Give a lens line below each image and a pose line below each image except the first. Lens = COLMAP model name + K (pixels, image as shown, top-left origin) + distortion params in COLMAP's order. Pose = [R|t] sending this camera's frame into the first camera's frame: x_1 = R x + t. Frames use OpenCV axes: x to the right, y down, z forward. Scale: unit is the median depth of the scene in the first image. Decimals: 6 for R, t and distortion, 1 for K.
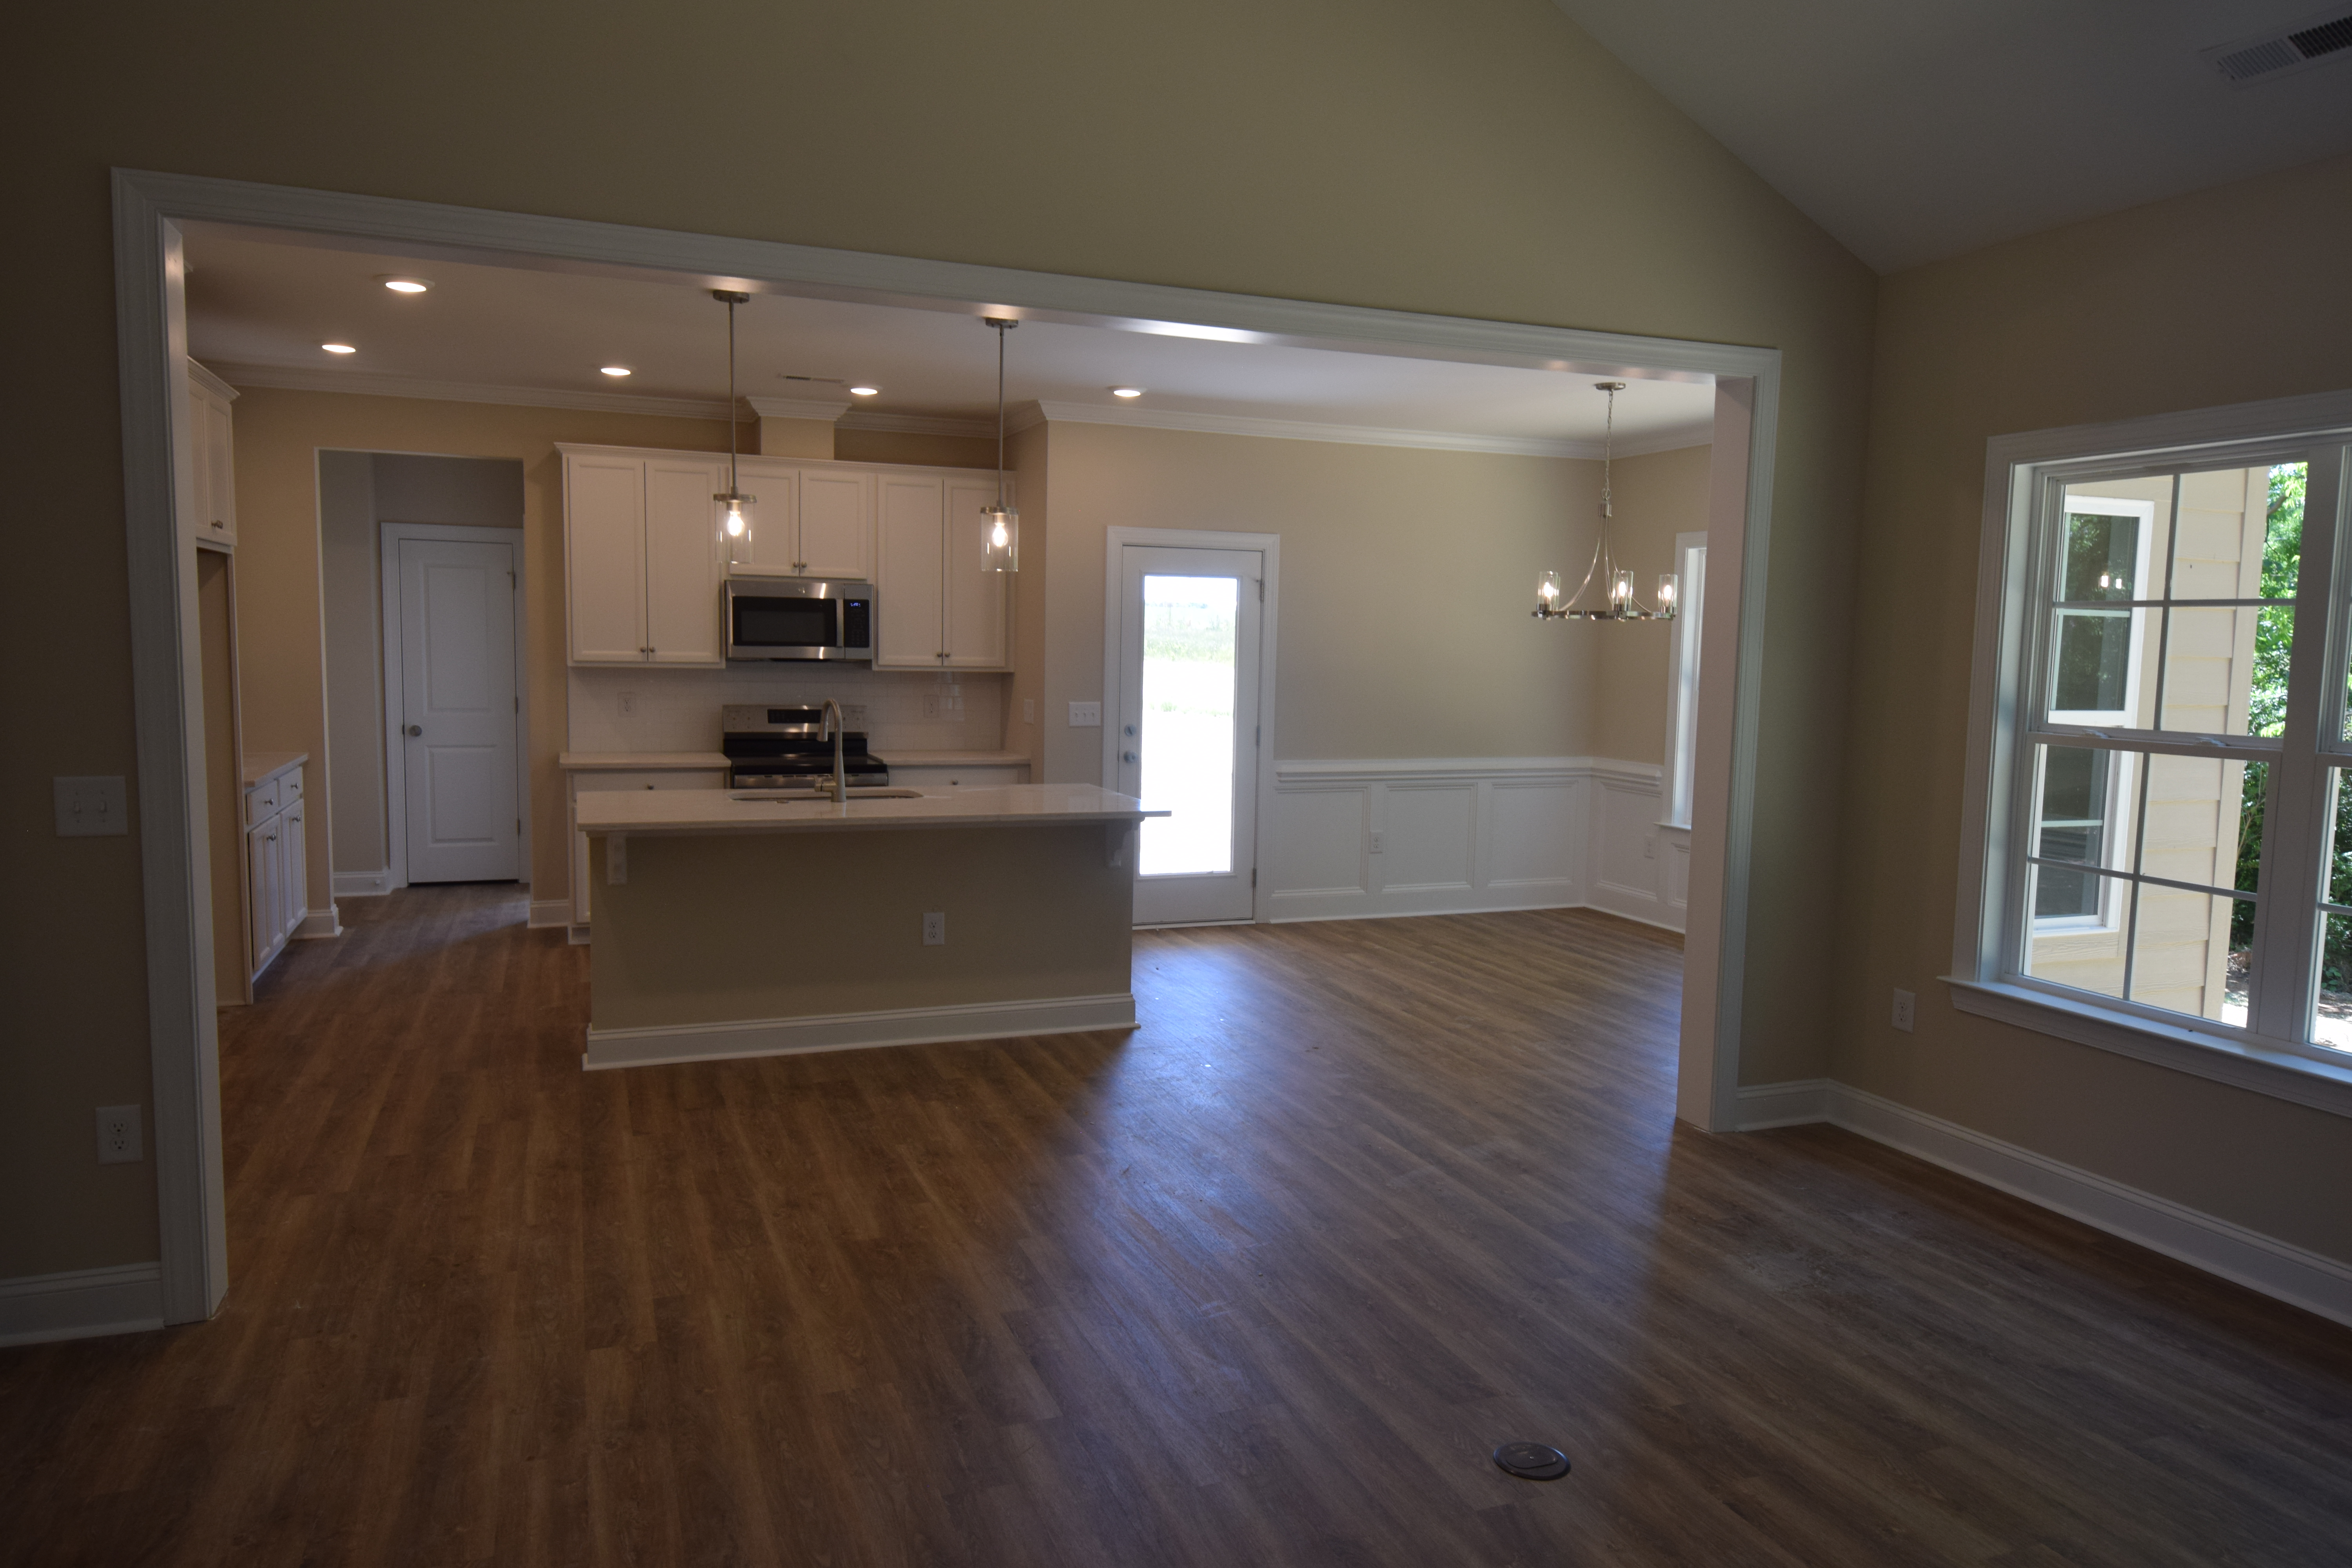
lens RADIAL K [[1541.1, 0, 1174.2], [0, 1541.1, 804.4], [0, 0, 1]] dist [0.024493, -0.026622]
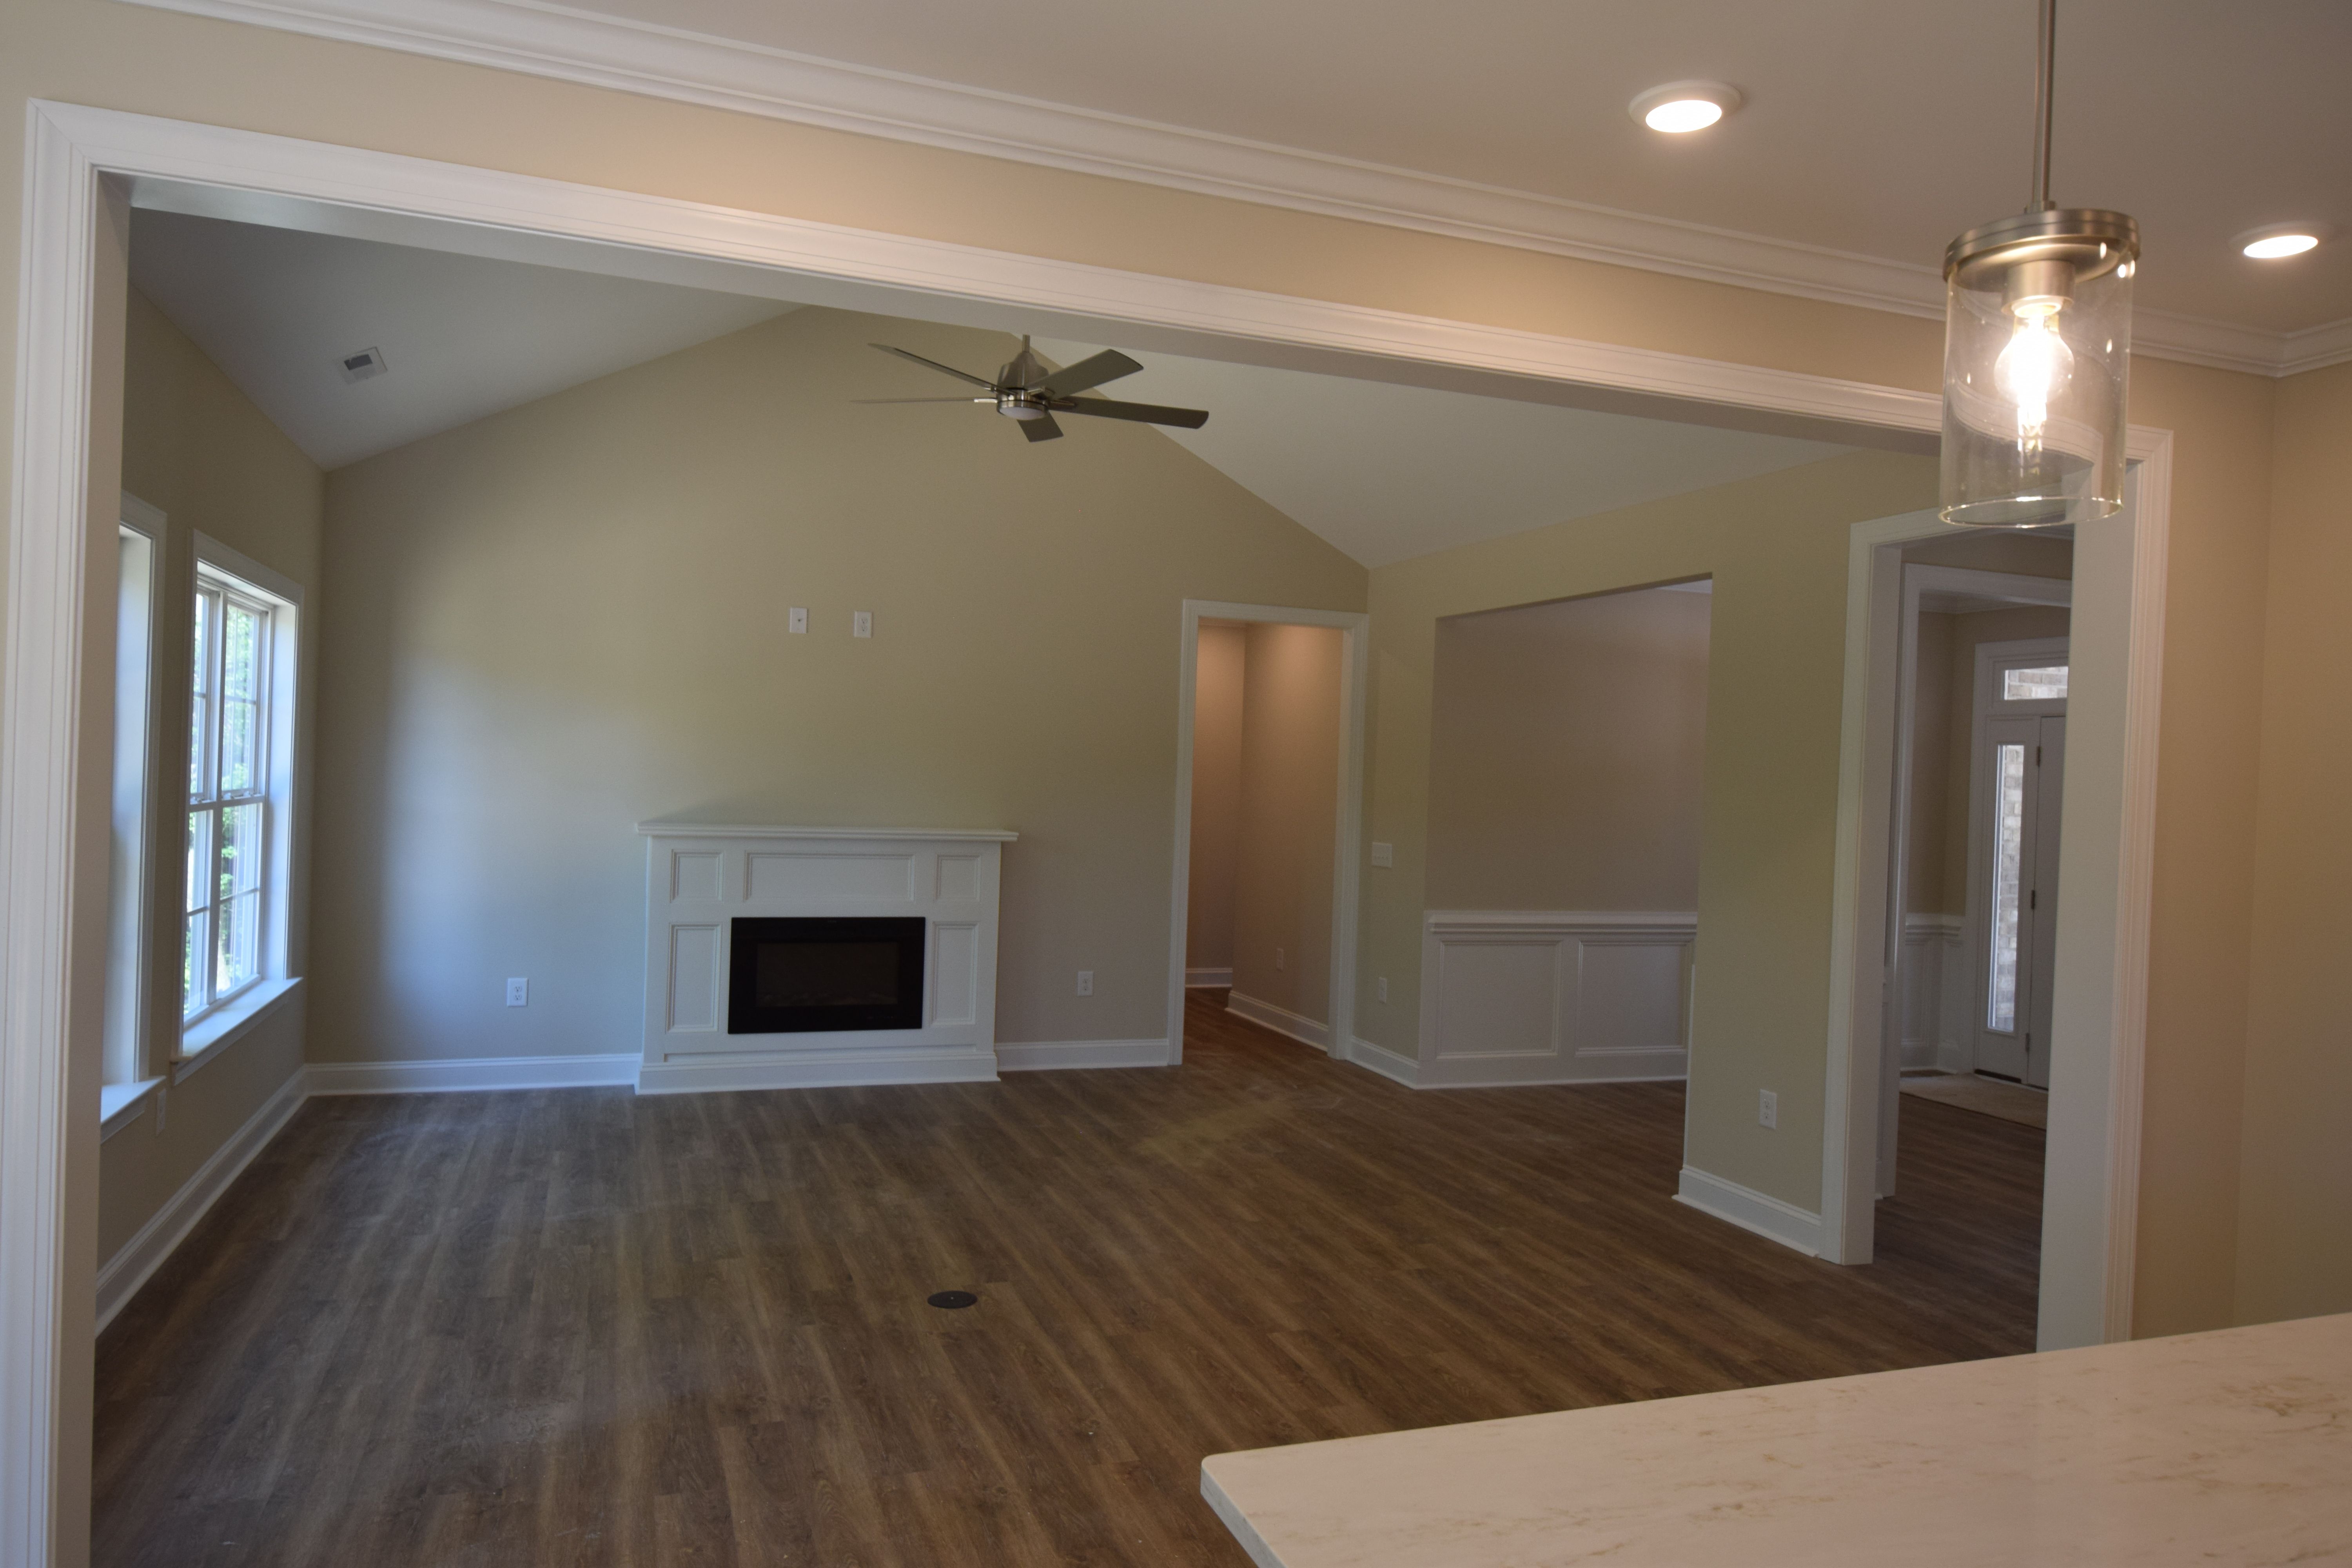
lens RADIAL K [[1541.1, 0, 1171.8], [0, 1541.1, 783.1], [0, 0, 1]] dist [0.024493, -0.026622]
pose [[-0.998021, -0.057388, 0.025699, 0.003801], [-0.054151, 0.992160, 0.112631, -0.166617], [-0.031961, 0.111016, -0.993305, 1.553819]]
